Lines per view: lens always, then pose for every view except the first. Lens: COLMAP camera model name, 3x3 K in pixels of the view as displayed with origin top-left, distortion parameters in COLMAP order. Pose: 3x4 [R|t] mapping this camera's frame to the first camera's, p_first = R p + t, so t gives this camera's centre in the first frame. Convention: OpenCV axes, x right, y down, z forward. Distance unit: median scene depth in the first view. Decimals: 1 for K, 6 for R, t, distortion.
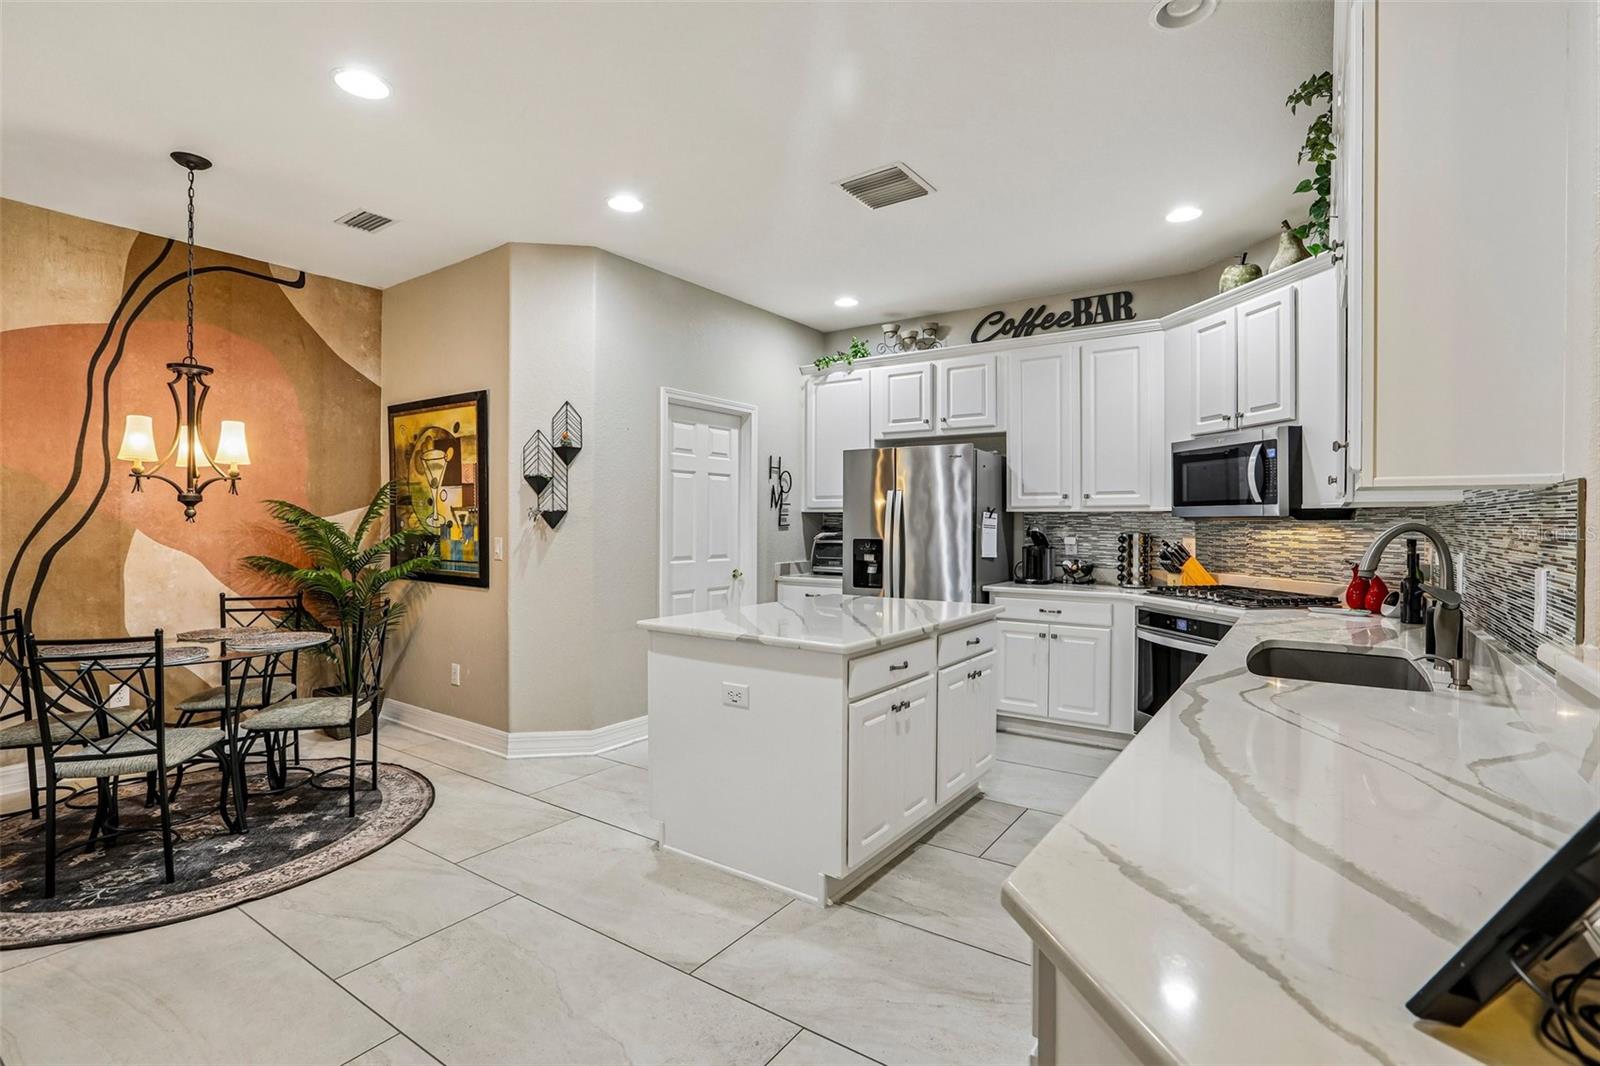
lens RADIAL K [[743.9, 0, 802.6], [0, 743.9, 530.7], [0, 0, 1]] dist [-0.046705, 0.016831]
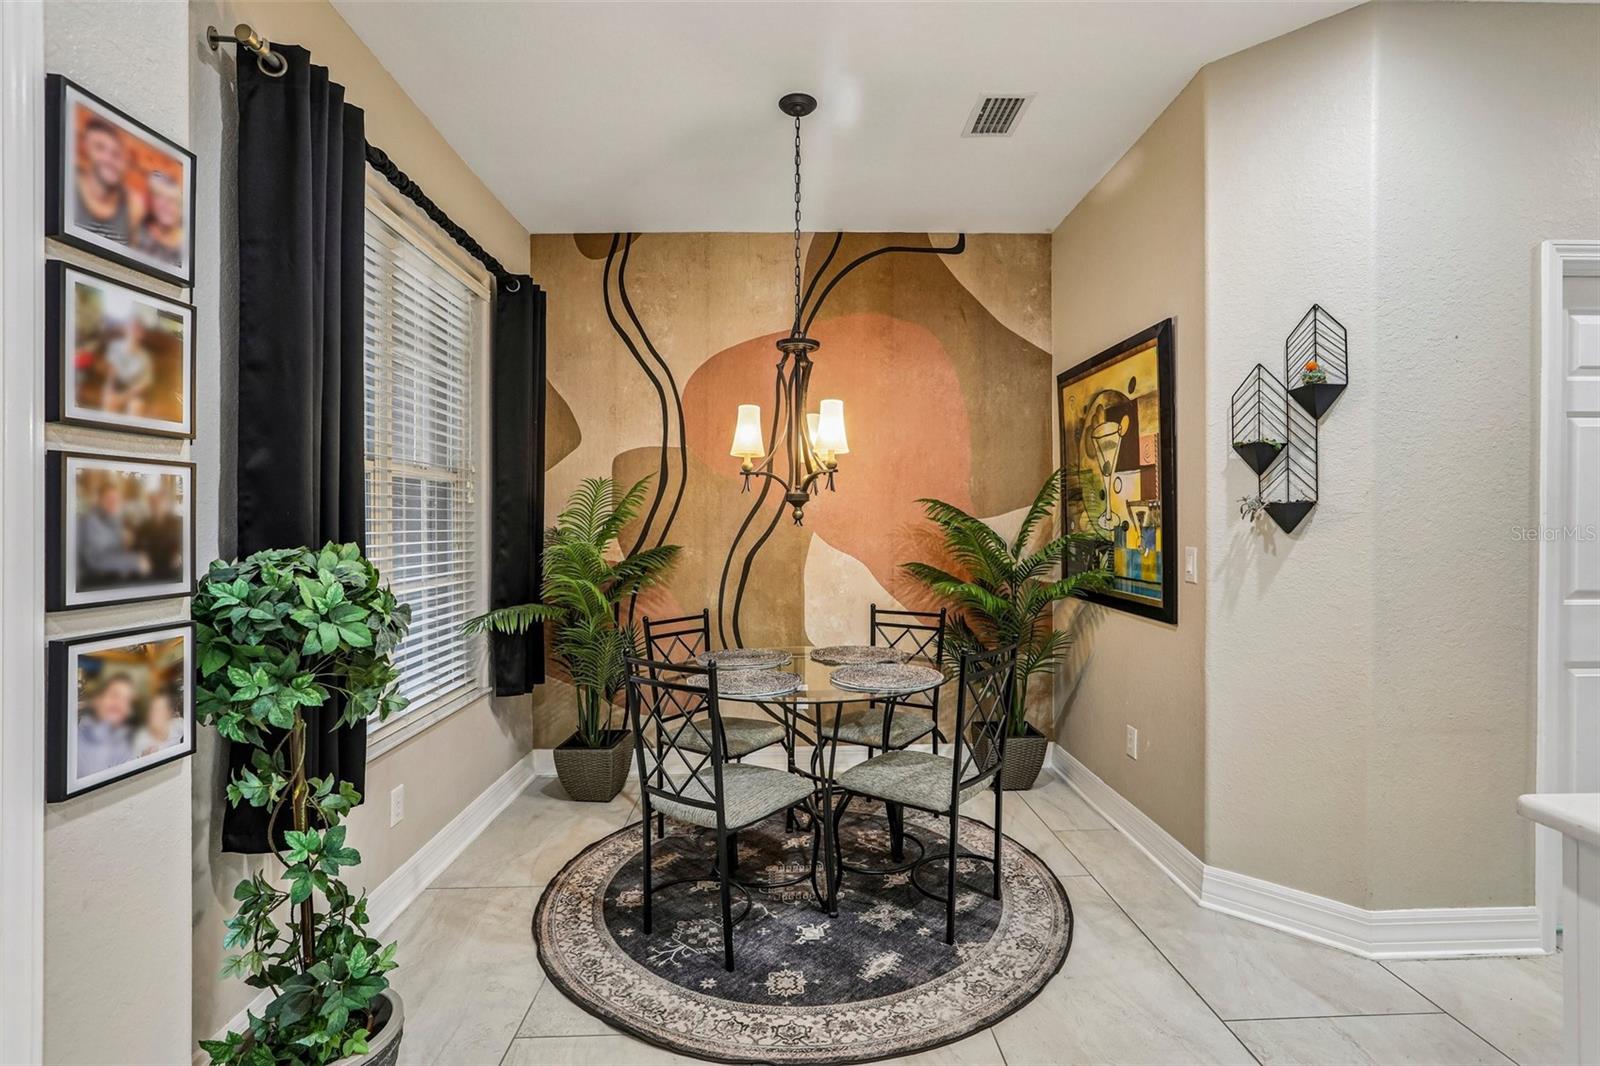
lens RADIAL K [[743.9, 0, 796.9], [0, 743.9, 529.9], [0, 0, 1]] dist [-0.046705, 0.016831]
pose [[0.587220, 0.000707, -0.809427, -0.098349], [-0.001622, 0.999999, -0.000303, -0.004525], [0.809426, 0.001491, 0.587220, 0.342834]]
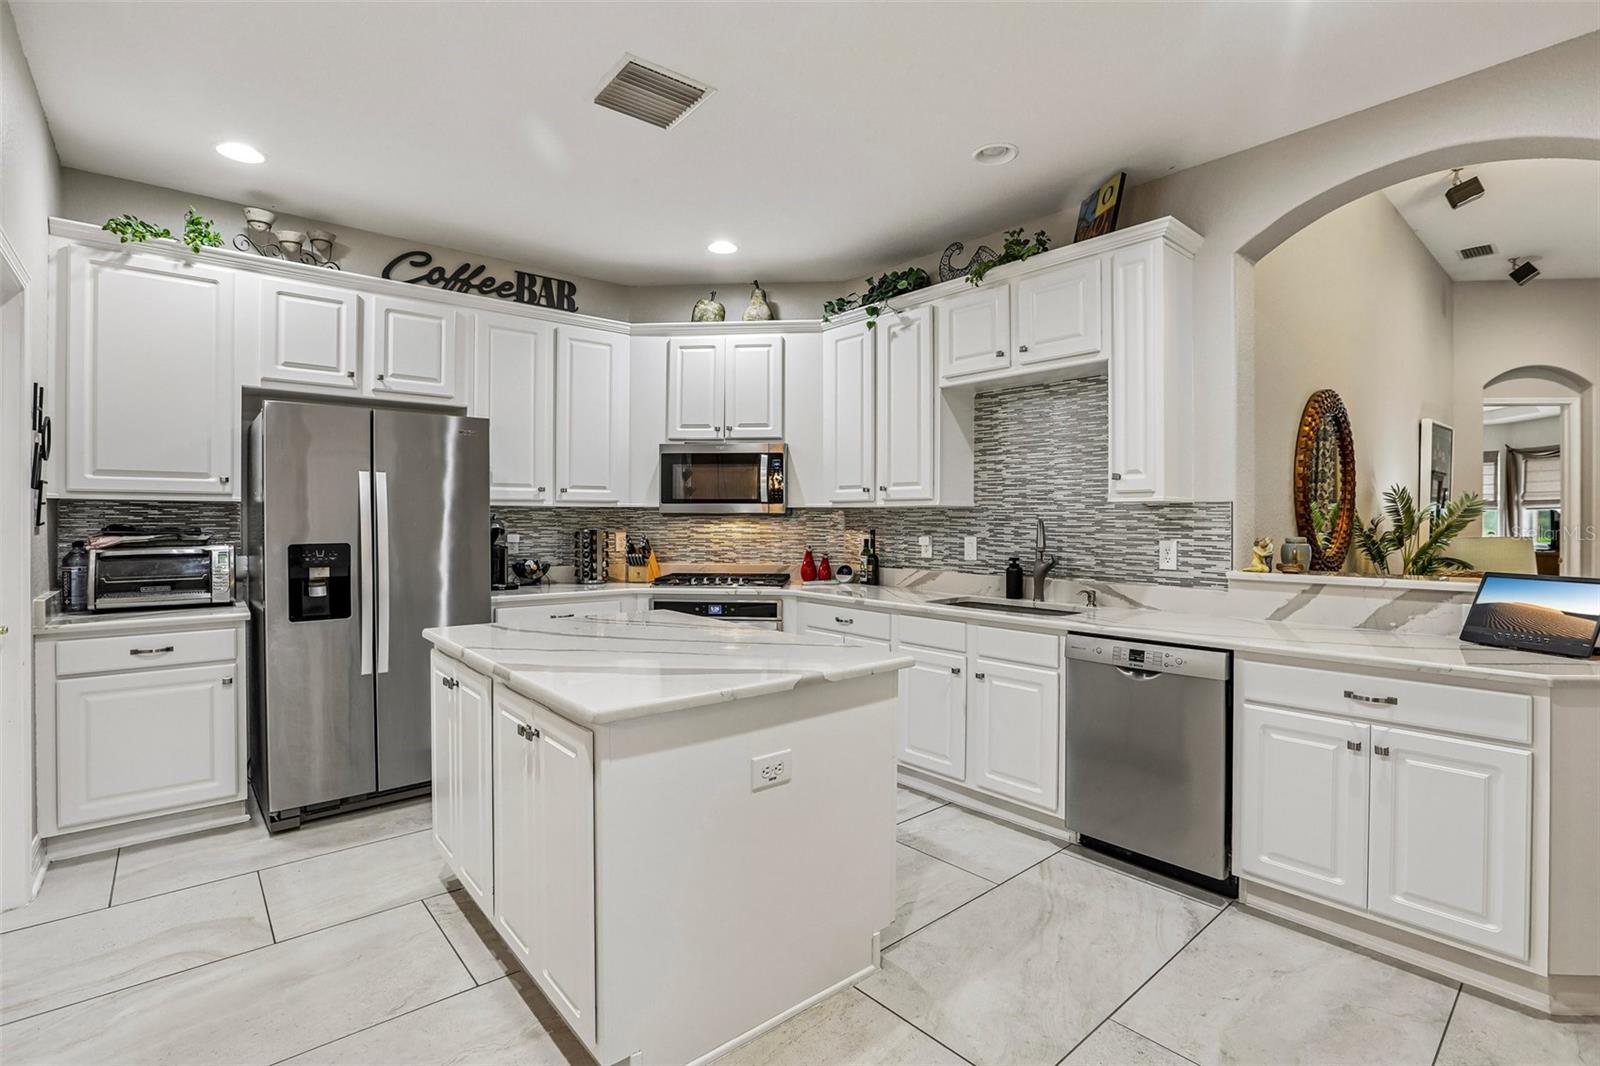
lens RADIAL K [[743.9, 0, 793.5], [0, 743.9, 520.9], [0, 0, 1]] dist [-0.046705, 0.016831]
pose [[0.264771, -0.004801, 0.964299, -0.464684], [0.009745, 0.999950, 0.002303, -0.007336], [-0.964262, 0.008787, 0.264805, 0.492632]]
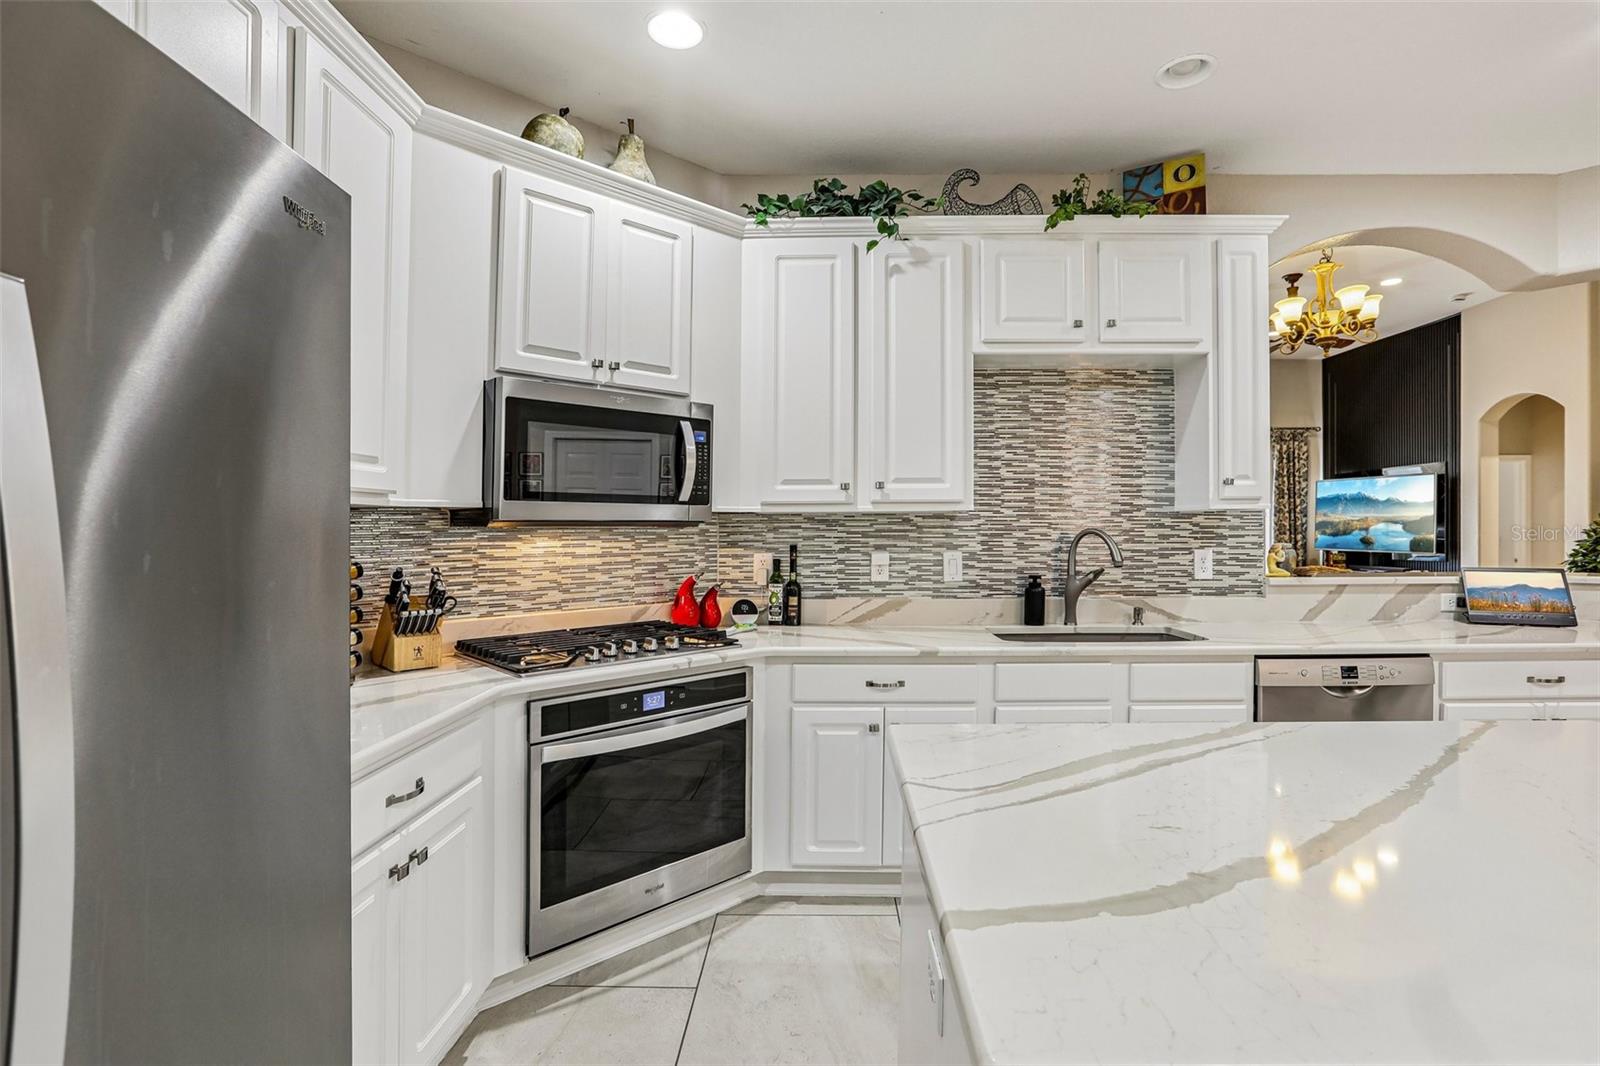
lens RADIAL K [[743.9, 0, 808.8], [0, 743.9, 535.7], [0, 0, 1]] dist [-0.046705, 0.016831]
pose [[-0.544765, -0.006353, 0.838564, -0.049589], [0.013004, 0.999787, 0.016022, -0.012153], [-0.838488, 0.019633, -0.544567, 1.033966]]
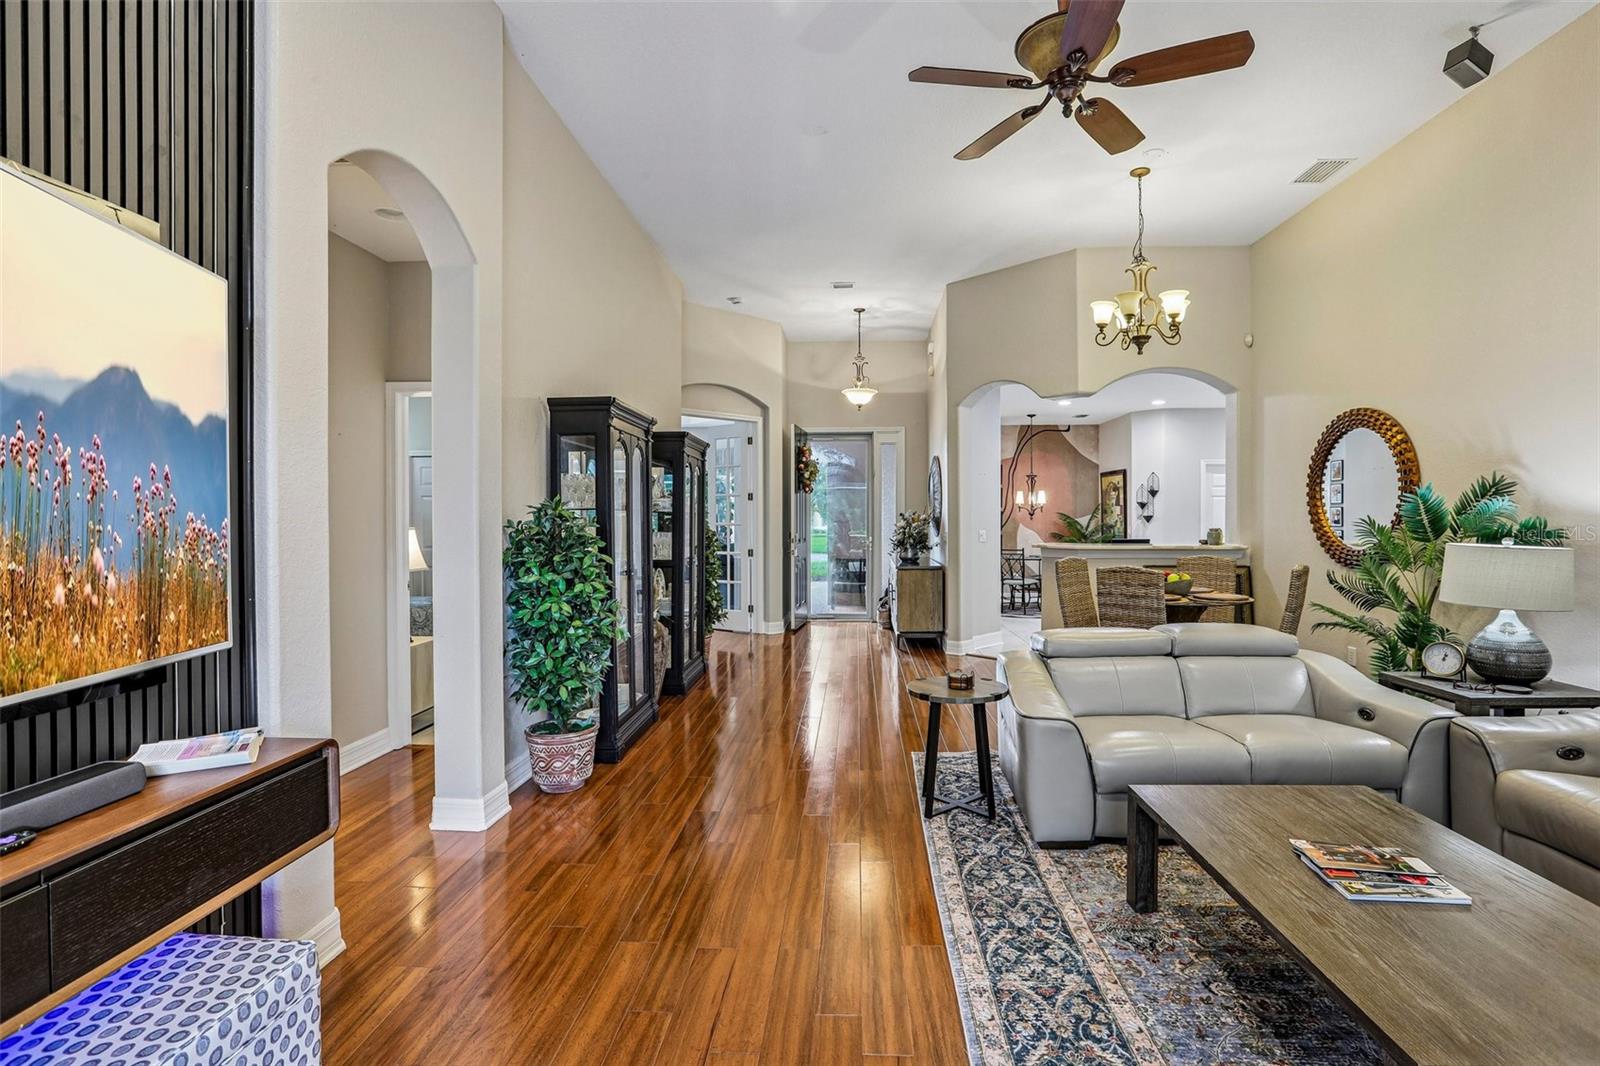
lens RADIAL K [[743.9, 0, 819.5], [0, 743.9, 523.6], [0, 0, 1]] dist [-0.046705, 0.016831]
pose [[0.529446, 0.001257, -0.848342, 1.146529], [-0.006776, 0.999973, -0.002746, 0.014157], [0.848316, 0.007202, 0.529441, -1.224514]]
